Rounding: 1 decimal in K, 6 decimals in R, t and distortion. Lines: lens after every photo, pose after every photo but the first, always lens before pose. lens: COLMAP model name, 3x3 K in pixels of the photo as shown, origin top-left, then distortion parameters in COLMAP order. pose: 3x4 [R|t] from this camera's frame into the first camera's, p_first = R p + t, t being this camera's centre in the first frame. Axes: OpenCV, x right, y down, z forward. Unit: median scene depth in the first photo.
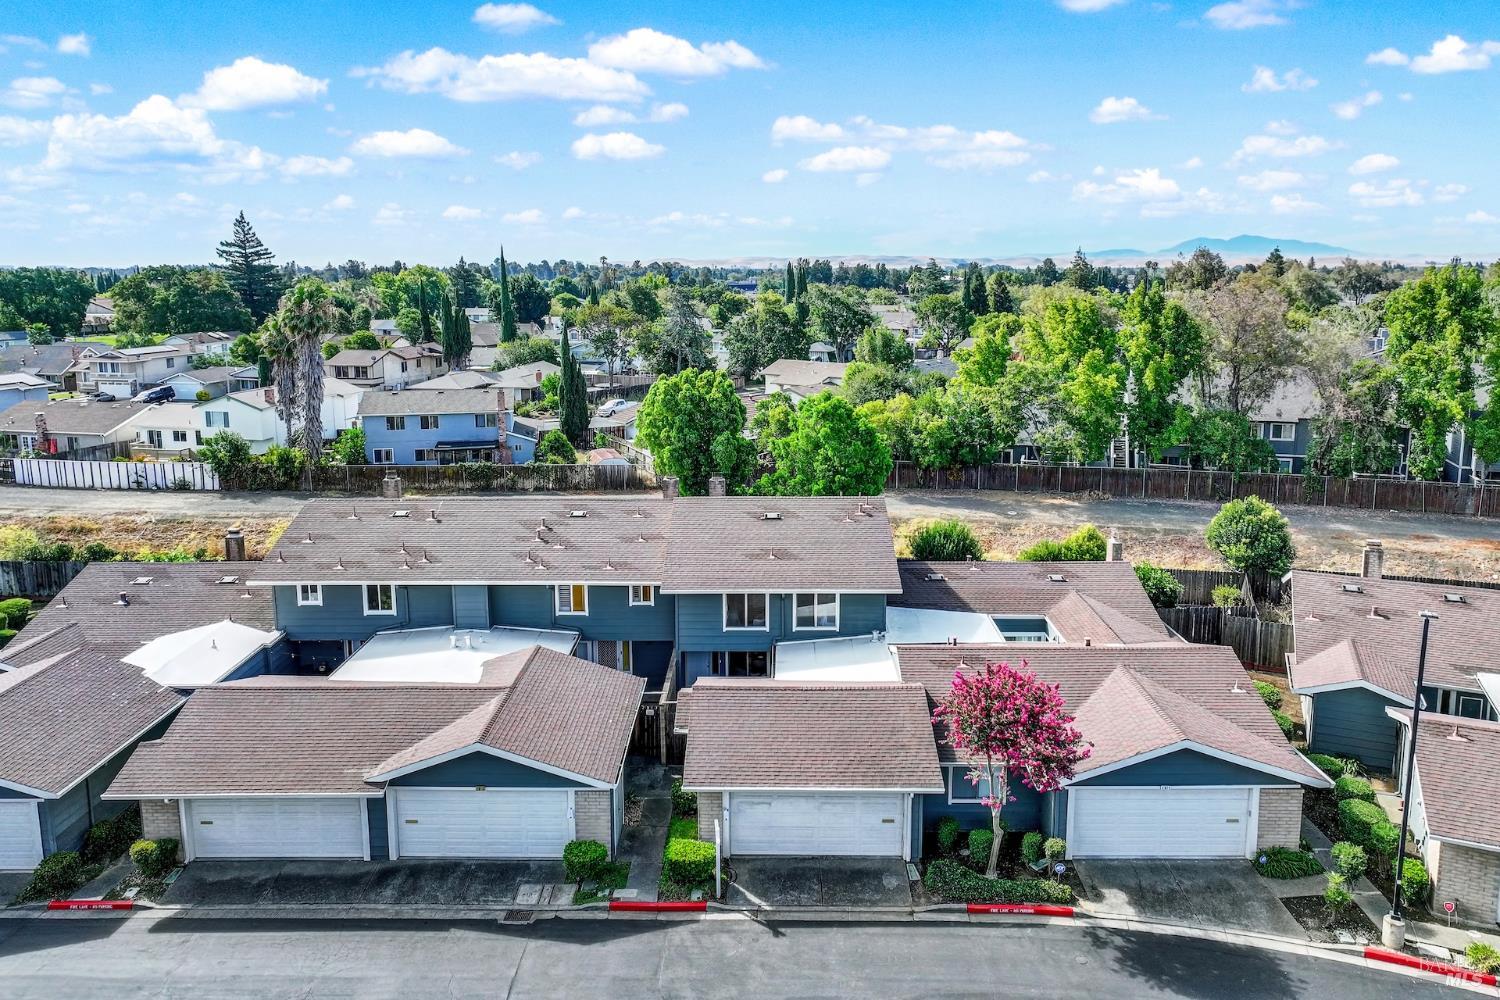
lens RADIAL K [[1044.9, 0, 752.8], [0, 1044.9, 438.9], [0, 0, 1]] dist [0.000954, 0.013008]
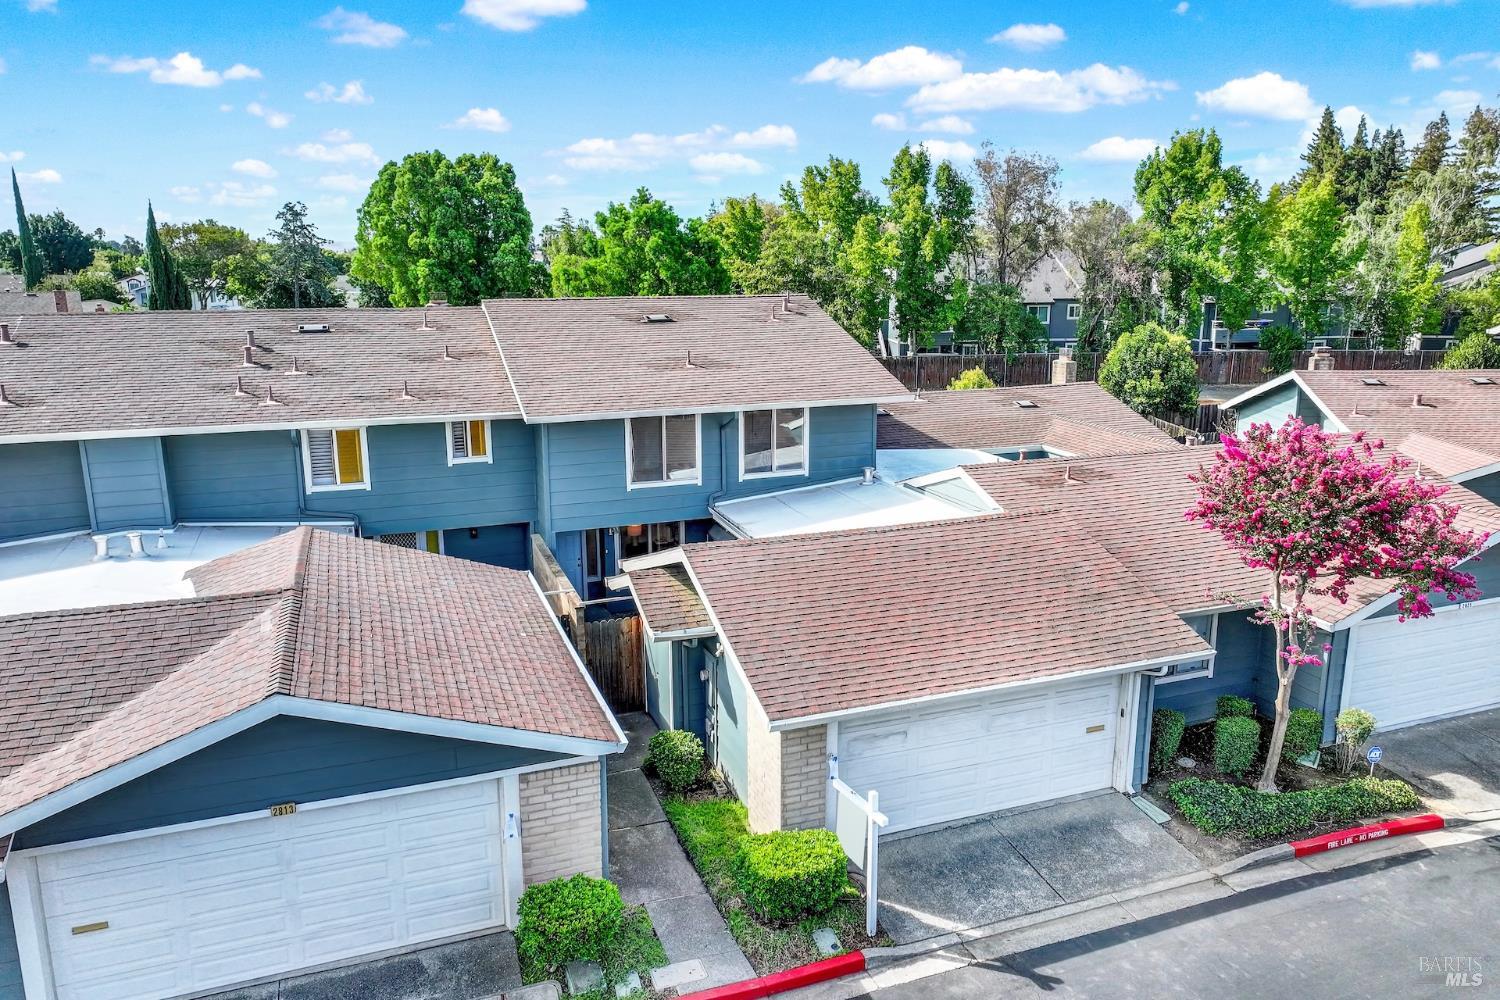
lens RADIAL K [[1044.9, 0, 749.8], [0, 1044.9, 497.2], [0, 0, 1]] dist [0.000954, 0.013008]
pose [[0.930884, -0.080603, 0.356313, -0.221266], [0.057749, 0.995560, 0.074336, 0.189286], [-0.360722, -0.048621, 0.931405, 0.549228]]
